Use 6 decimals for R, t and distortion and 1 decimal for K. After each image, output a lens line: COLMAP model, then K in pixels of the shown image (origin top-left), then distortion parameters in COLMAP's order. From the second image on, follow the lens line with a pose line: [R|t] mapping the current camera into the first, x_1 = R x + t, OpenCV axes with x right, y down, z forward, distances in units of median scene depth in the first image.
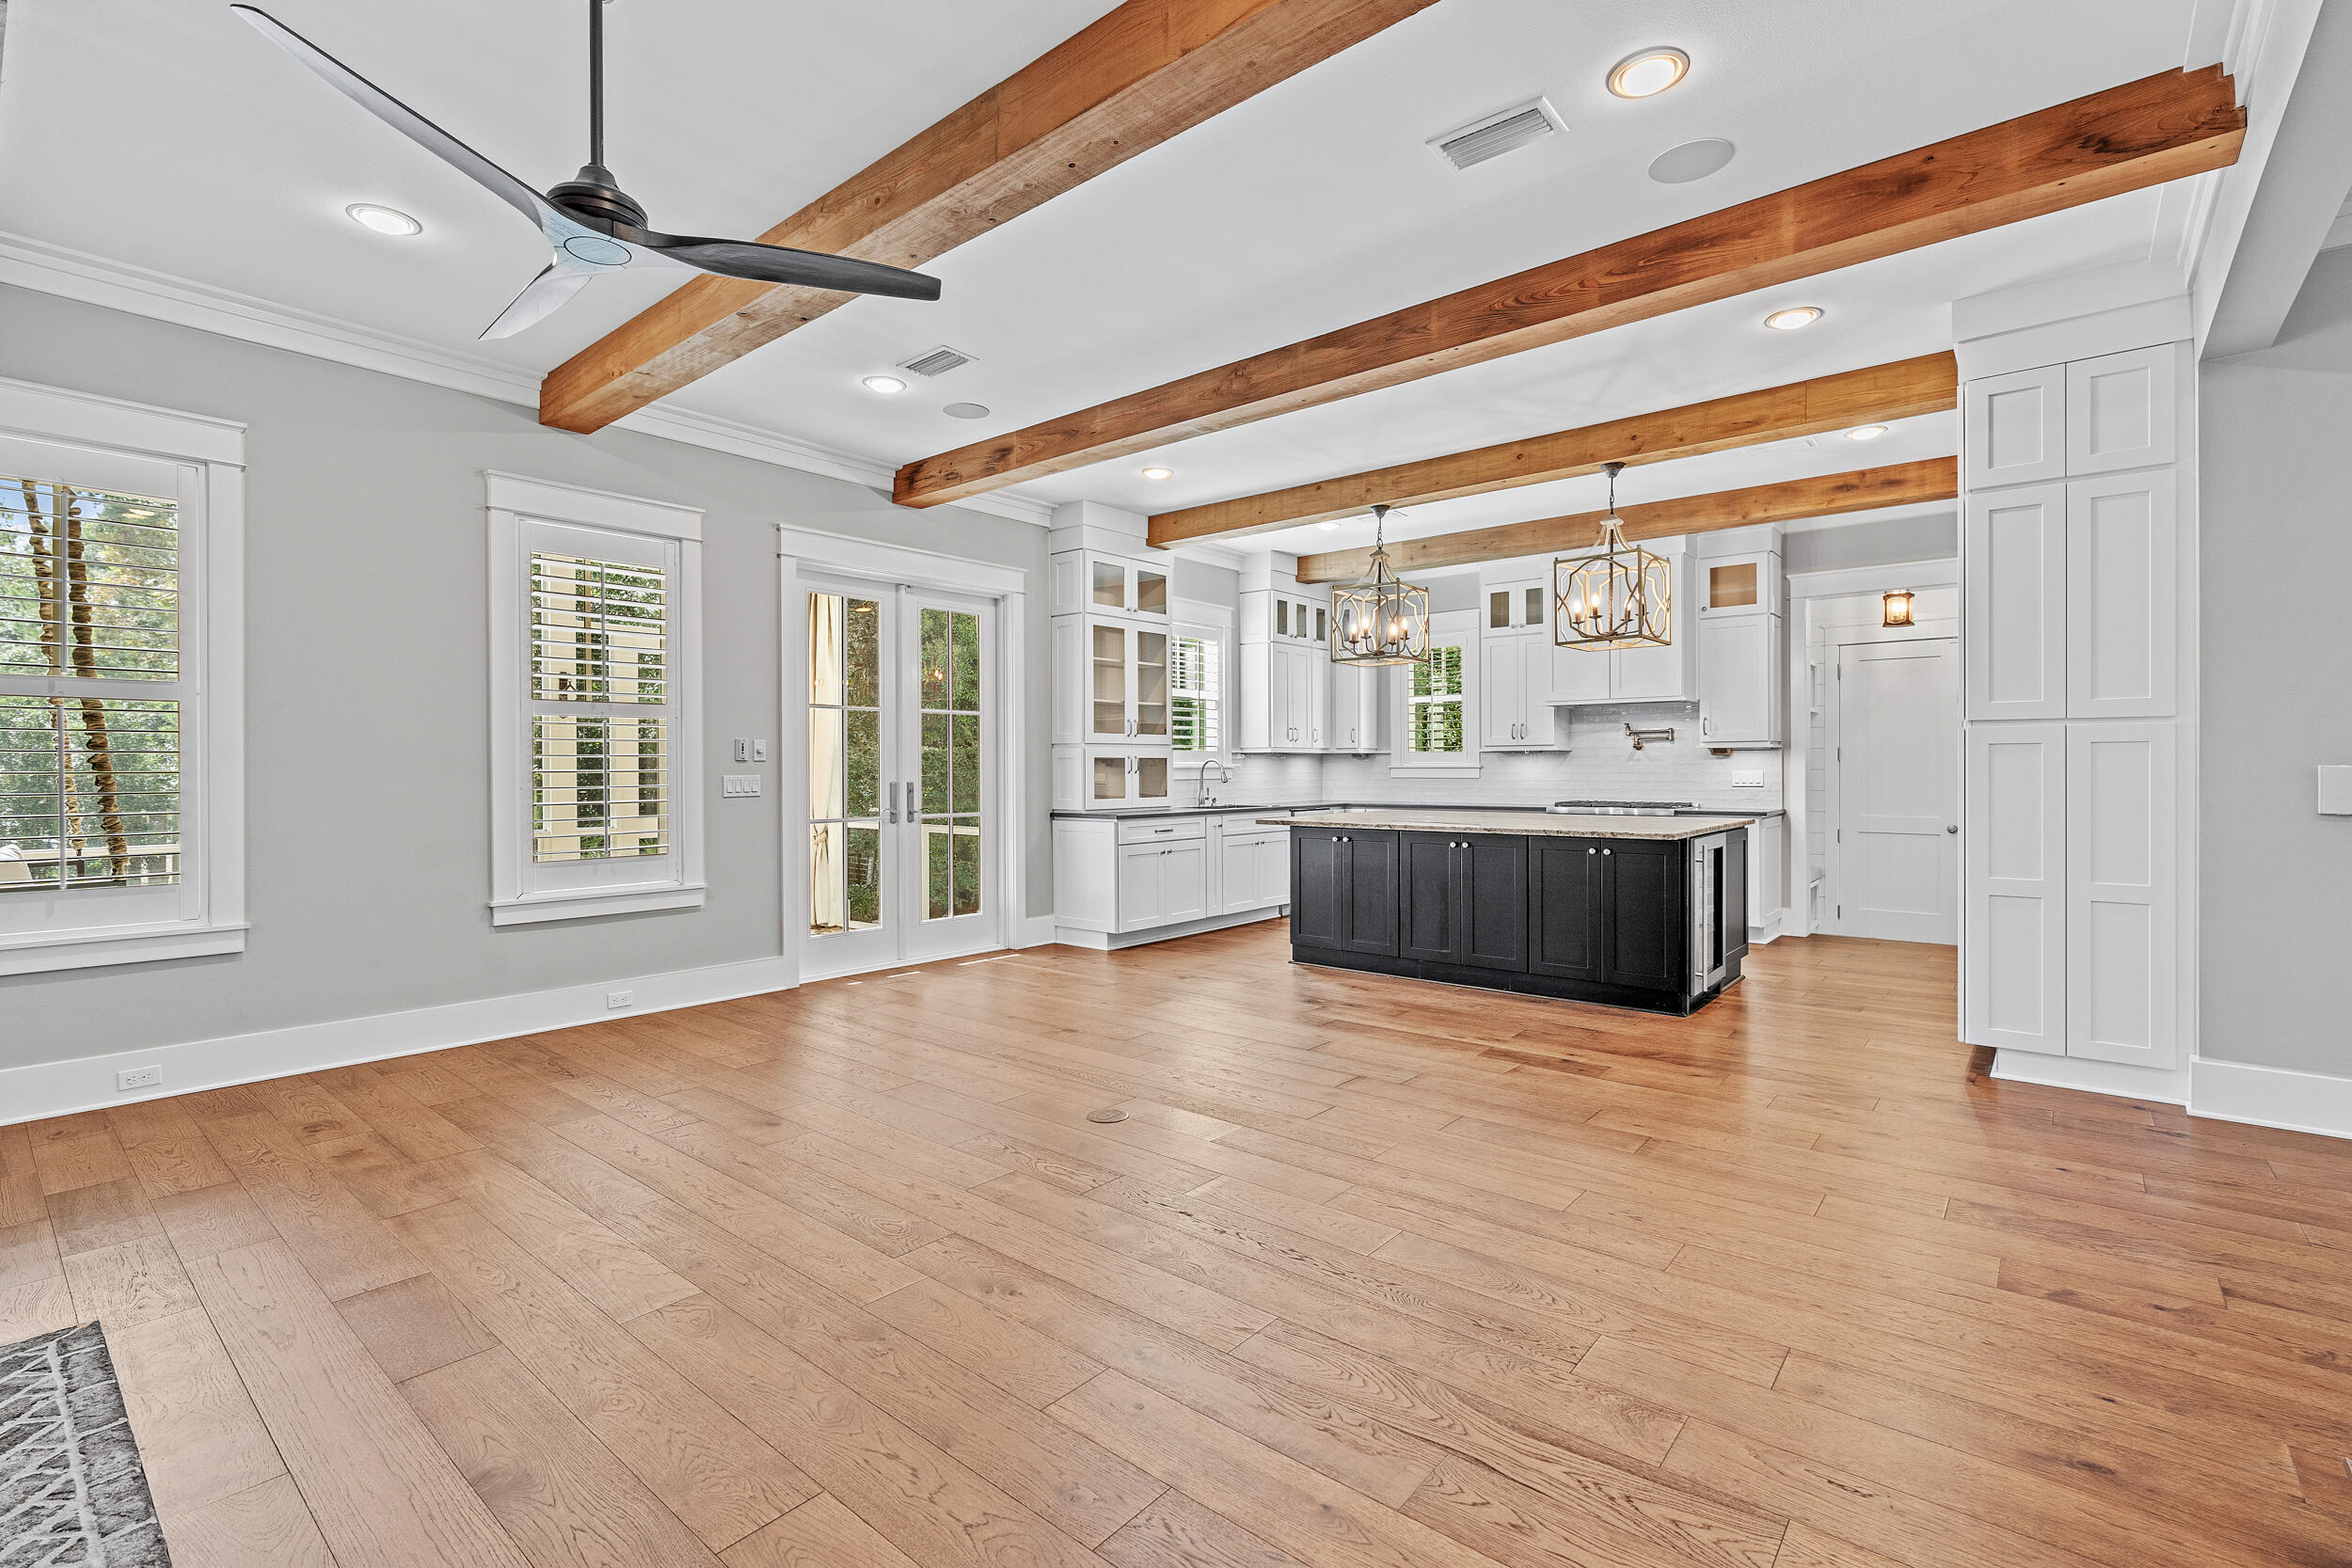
lens RADIAL K [[1060.6, 0, 1194.0], [0, 1060.6, 772.3], [0, 0, 1]] dist [-0.009666, 0.003395]
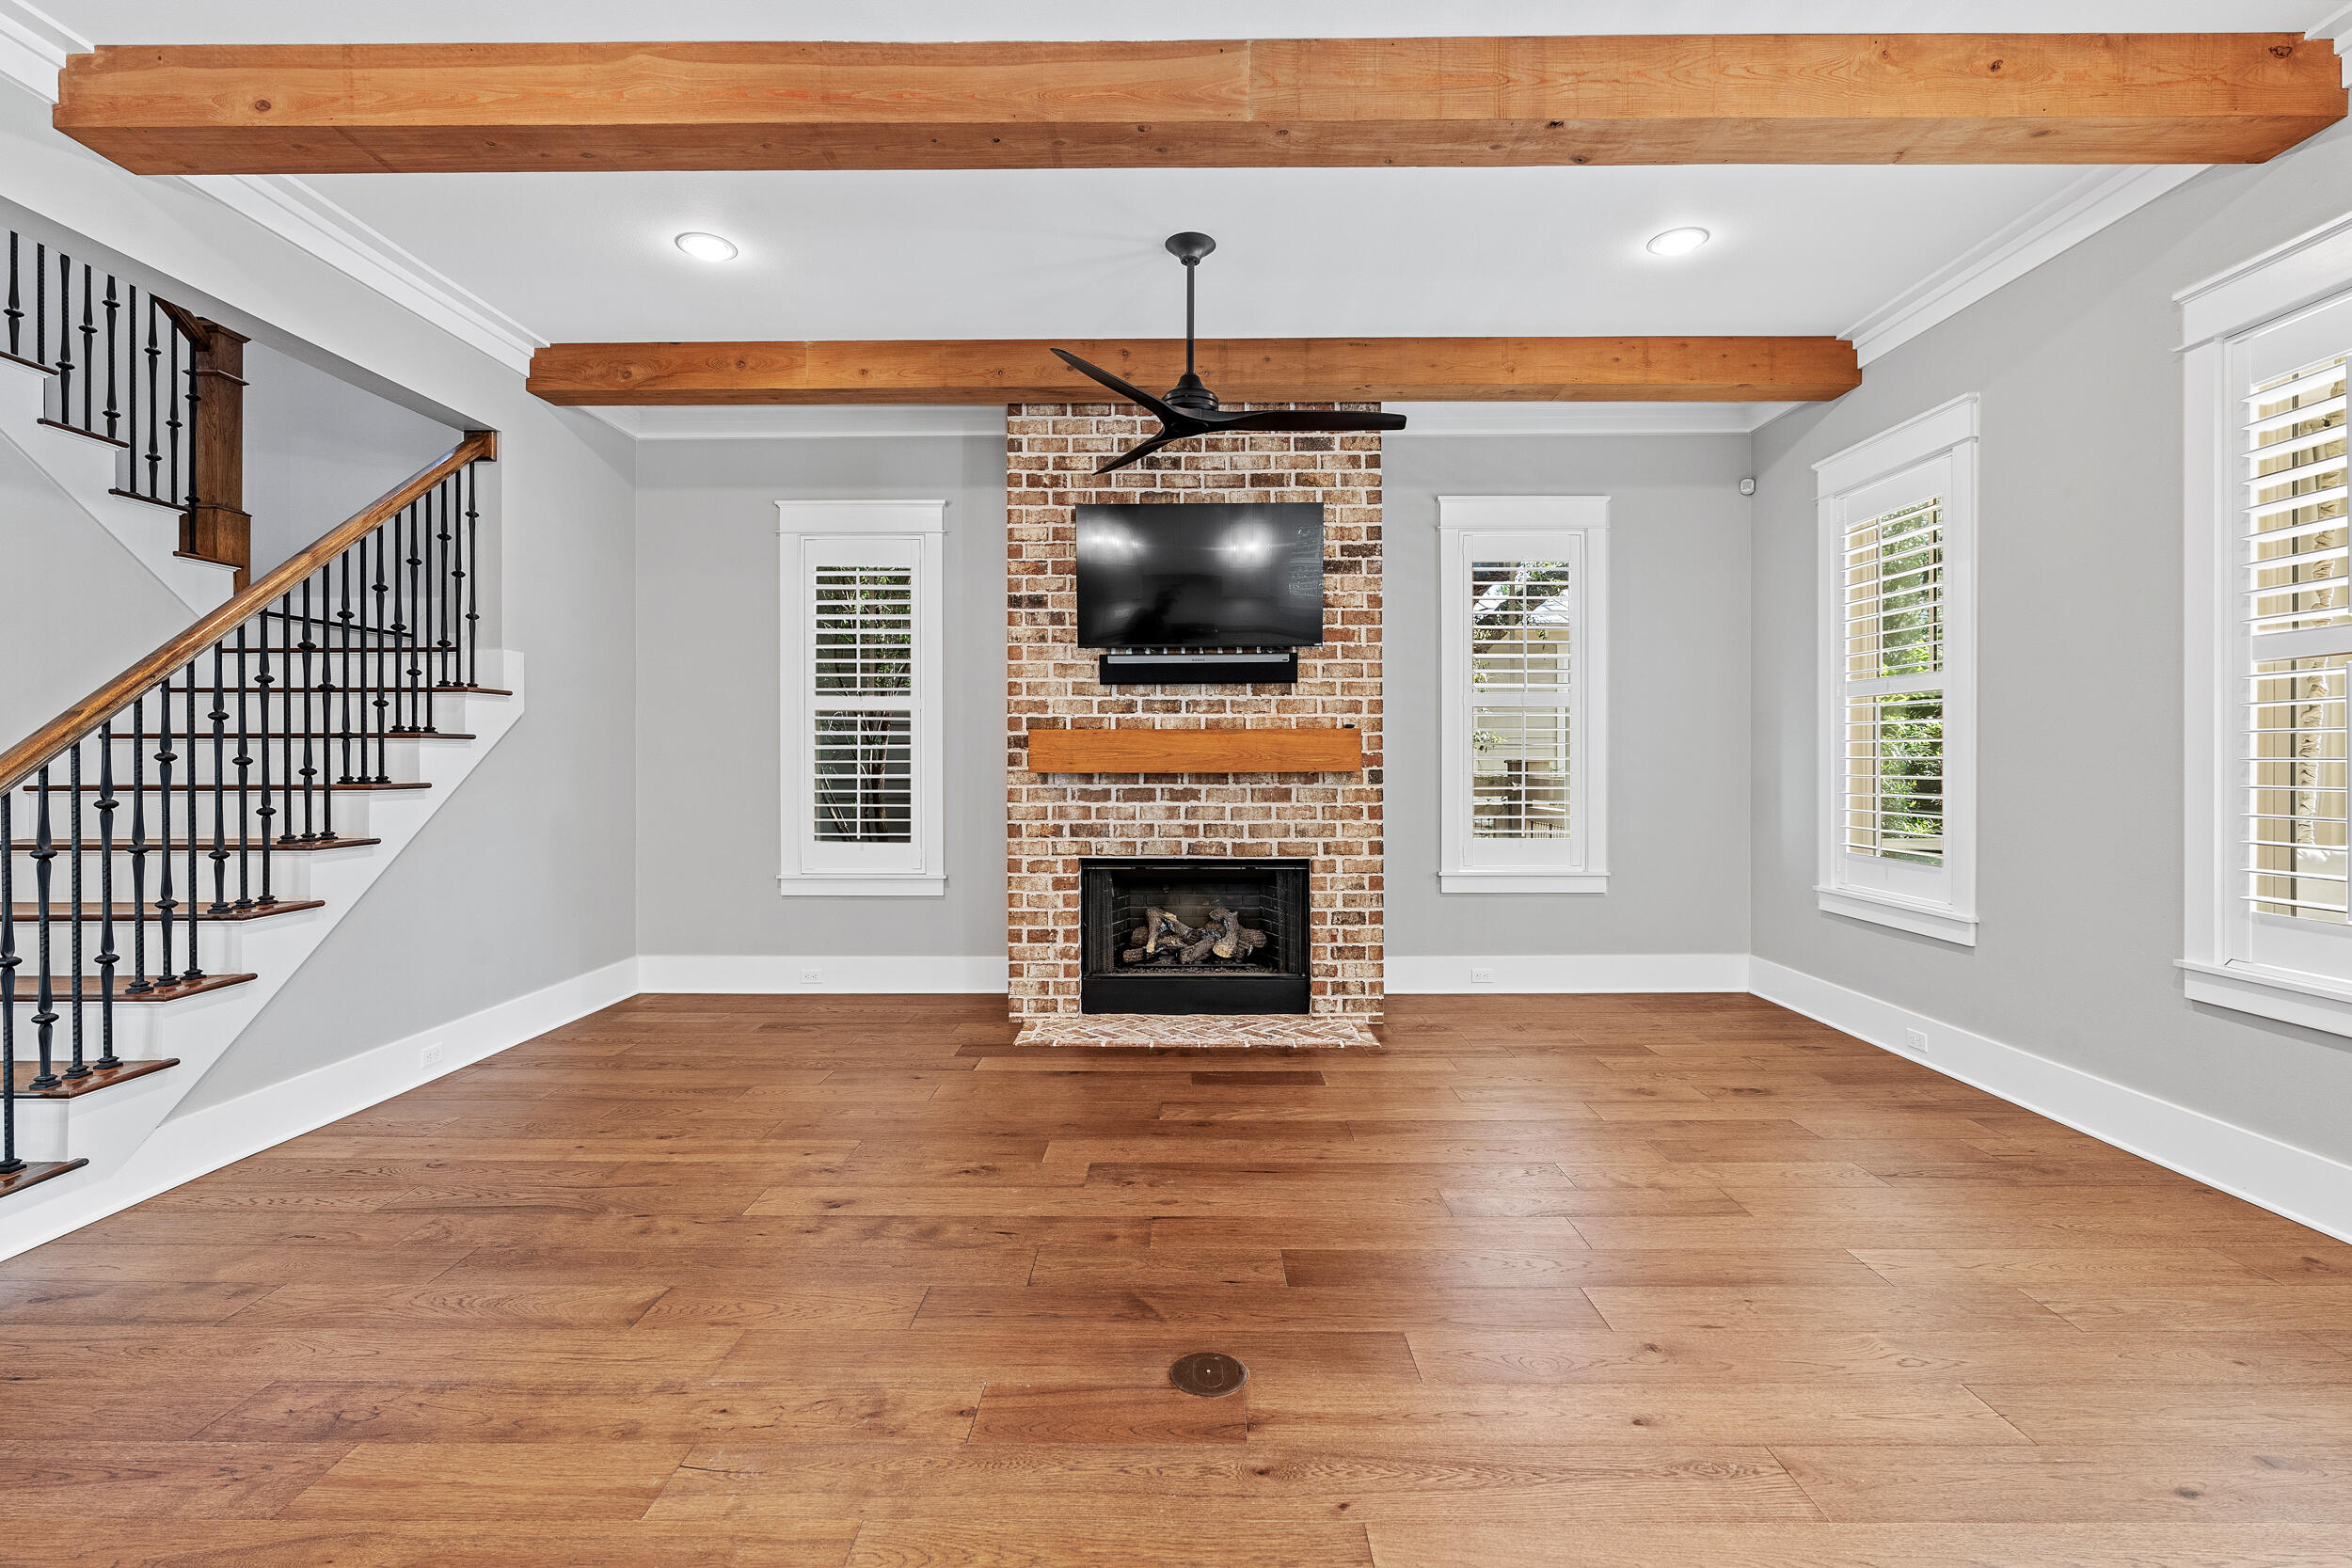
lens RADIAL K [[1060.6, 0, 1181.2], [0, 1060.6, 764.4], [0, 0, 1]] dist [-0.009666, 0.003395]
pose [[-0.777378, 0.007655, -0.628988, 0.138413], [0.002896, 0.999959, 0.008590, -0.002866], [0.629027, 0.004856, -0.777368, 0.701051]]
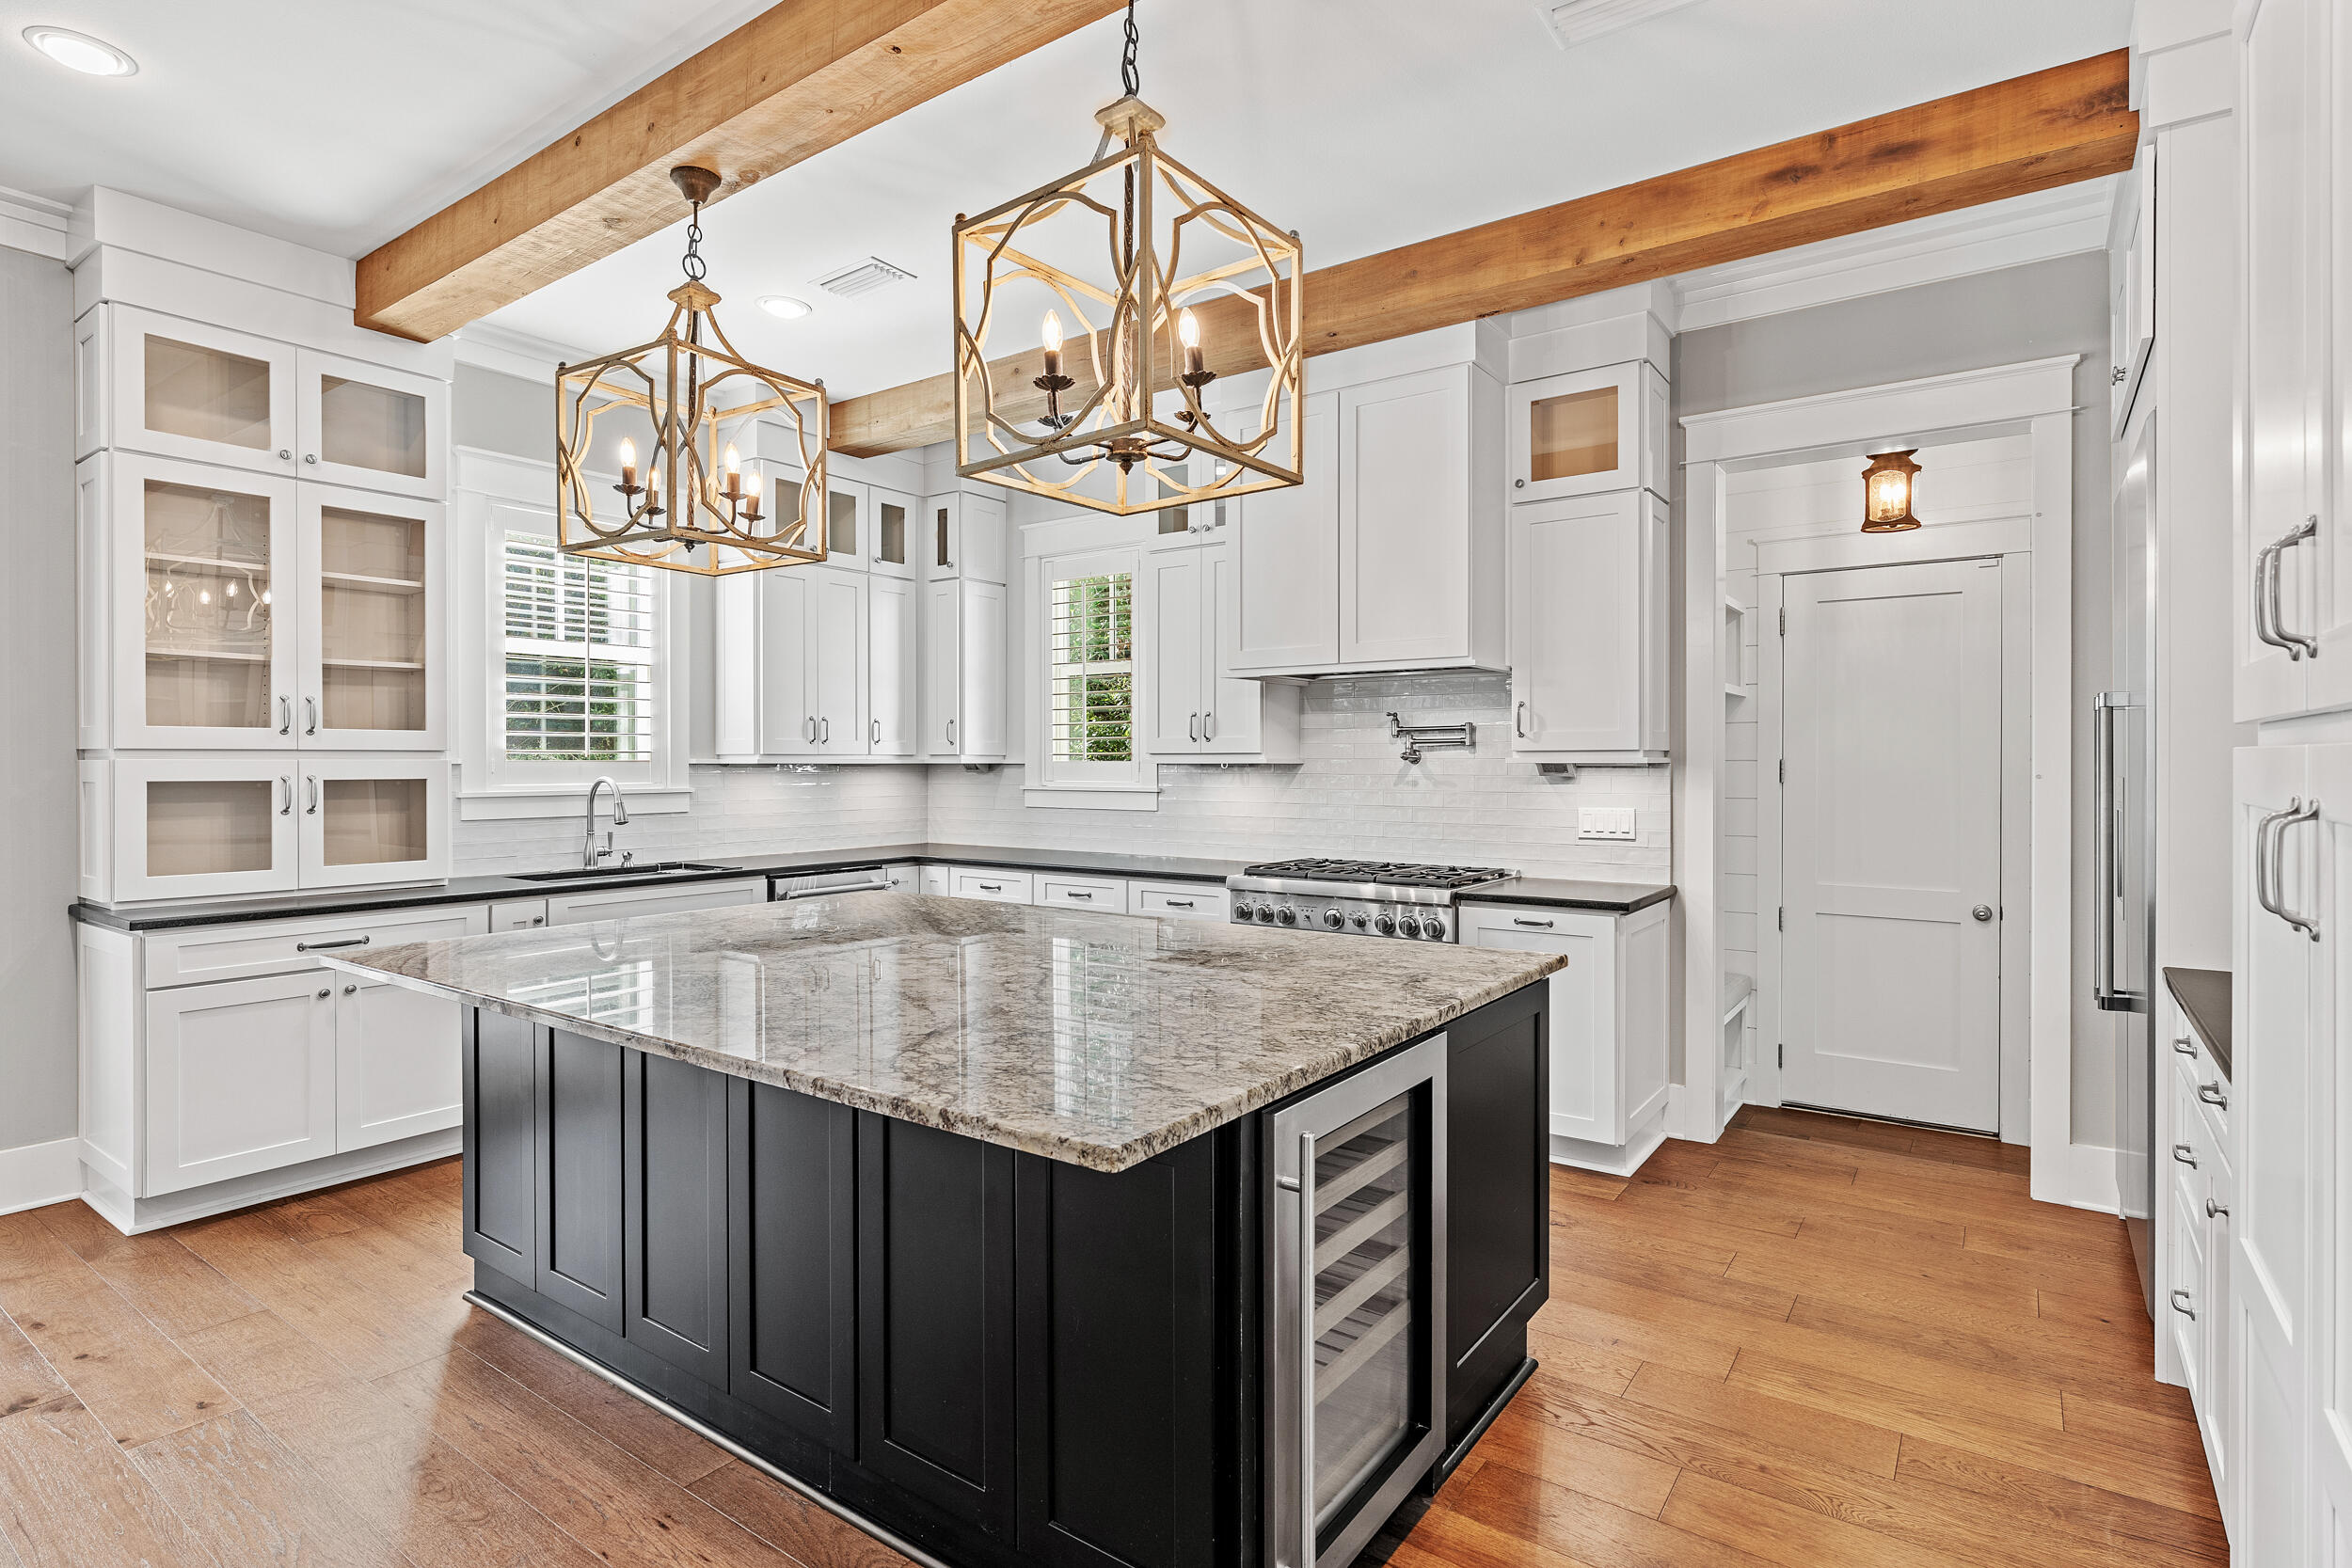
lens RADIAL K [[1157.2, 0, 1207.6], [0, 1157.2, 768.2], [0, 0, 1]] dist [-0.004209, 0.000259]
pose [[0.996840, 0.002843, 0.079386, 0.293655], [-0.002895, 0.999996, 0.000530, -0.020295], [-0.079385, -0.000758, 0.996844, 0.470813]]
